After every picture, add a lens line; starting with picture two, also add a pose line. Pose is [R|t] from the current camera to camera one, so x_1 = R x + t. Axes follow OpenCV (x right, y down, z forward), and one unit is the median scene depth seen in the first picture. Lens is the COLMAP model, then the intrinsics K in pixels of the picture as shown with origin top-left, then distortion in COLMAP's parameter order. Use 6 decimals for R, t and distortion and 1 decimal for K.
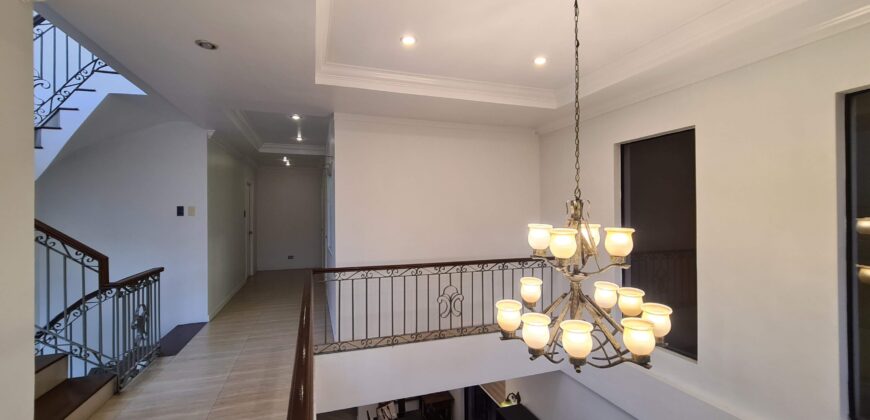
lens RADIAL K [[355.5, 0, 433.8], [0, 355.5, 211.4], [0, 0, 1]] dist [0.002635, 0.000114]
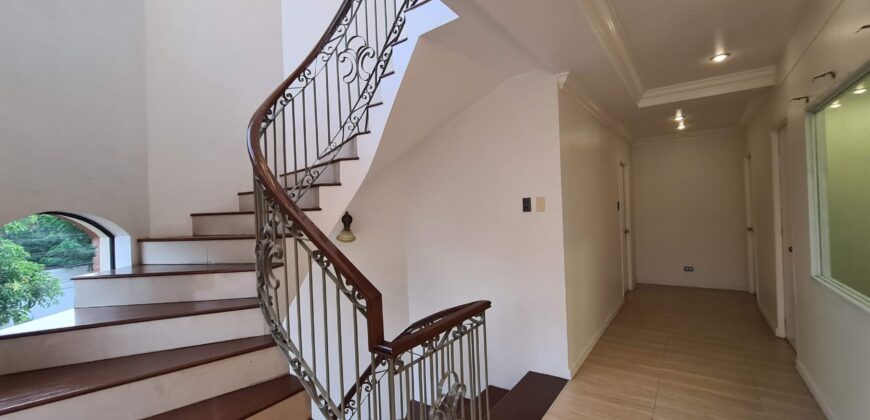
lens RADIAL K [[355.5, 0, 433.8], [0, 355.5, 211.4], [0, 0, 1]] dist [0.002635, 0.000114]
pose [[0.573294, -0.018138, -0.819149, -0.254241], [0.037595, 0.999284, 0.004185, 0.002127], [0.818487, -0.033195, 0.573565, 0.458417]]
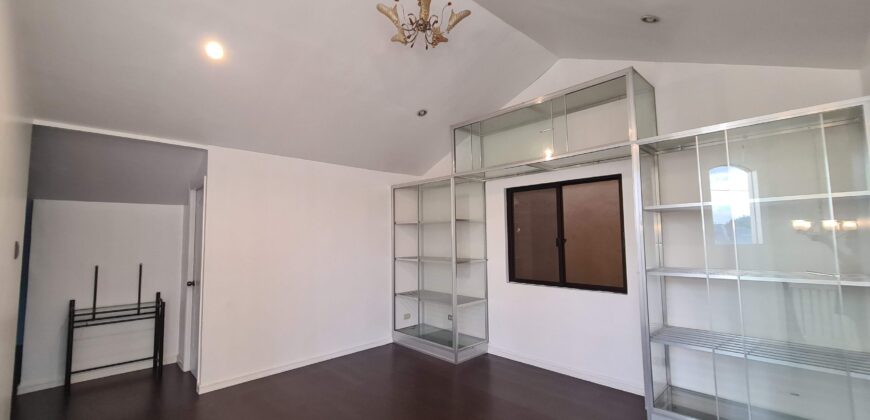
lens RADIAL K [[355.5, 0, 433.8], [0, 355.5, 211.4], [0, 0, 1]] dist [0.002635, 0.000114]
pose [[0.917888, 0.020002, 0.396335, -0.408061], [0.010740, 0.997111, -0.075196, -0.002385], [-0.396694, 0.073278, 0.915022, 0.882733]]
